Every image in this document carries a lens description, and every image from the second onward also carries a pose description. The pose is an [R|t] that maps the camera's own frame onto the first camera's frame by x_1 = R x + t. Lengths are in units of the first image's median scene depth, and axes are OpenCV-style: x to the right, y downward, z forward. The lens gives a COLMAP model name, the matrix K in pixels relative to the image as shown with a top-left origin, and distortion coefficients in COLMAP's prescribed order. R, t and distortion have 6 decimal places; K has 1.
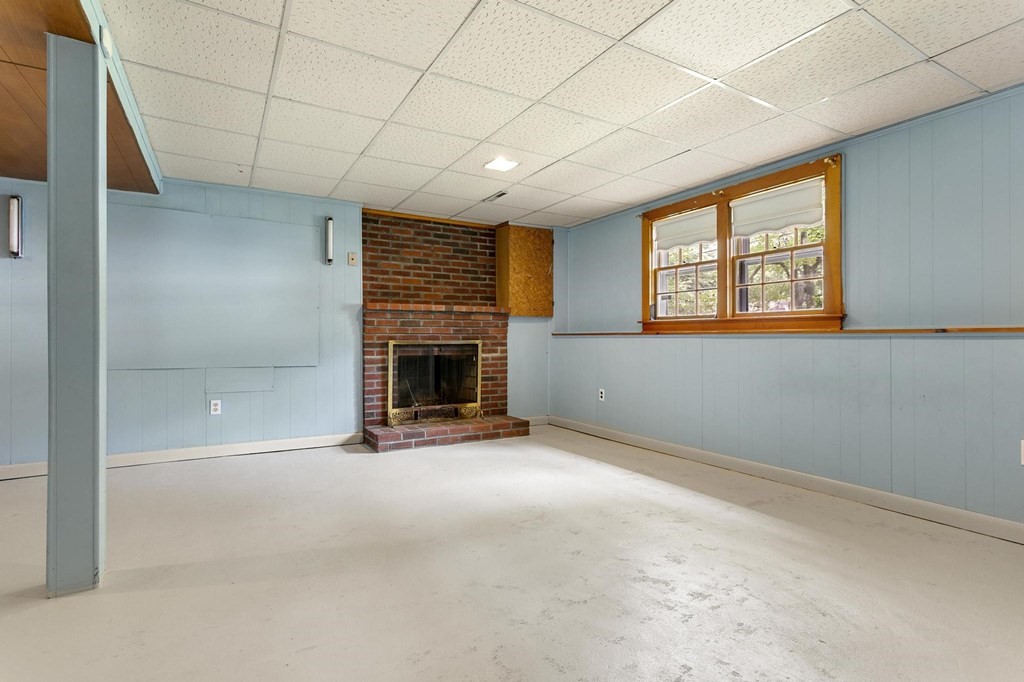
lens RADIAL K [[491.3, 0, 510.8], [0, 491.3, 339.3], [0, 0, 1]] dist [0.010033, -0.001598]
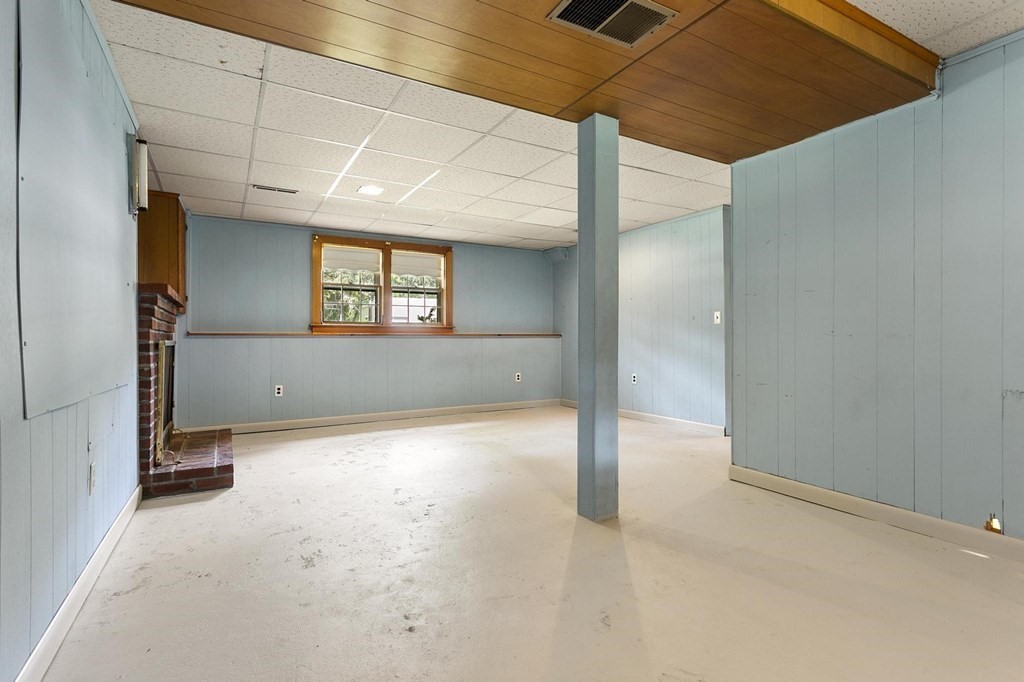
lens RADIAL K [[491.3, 0, 509.3], [0, 491.3, 339.6], [0, 0, 1]] dist [0.010033, -0.001598]
pose [[0.018155, 0.001609, 0.999834, -1.085474], [0.004901, 0.999987, -0.001698, 0.006907], [-0.999823, 0.004931, 0.018147, 0.587125]]
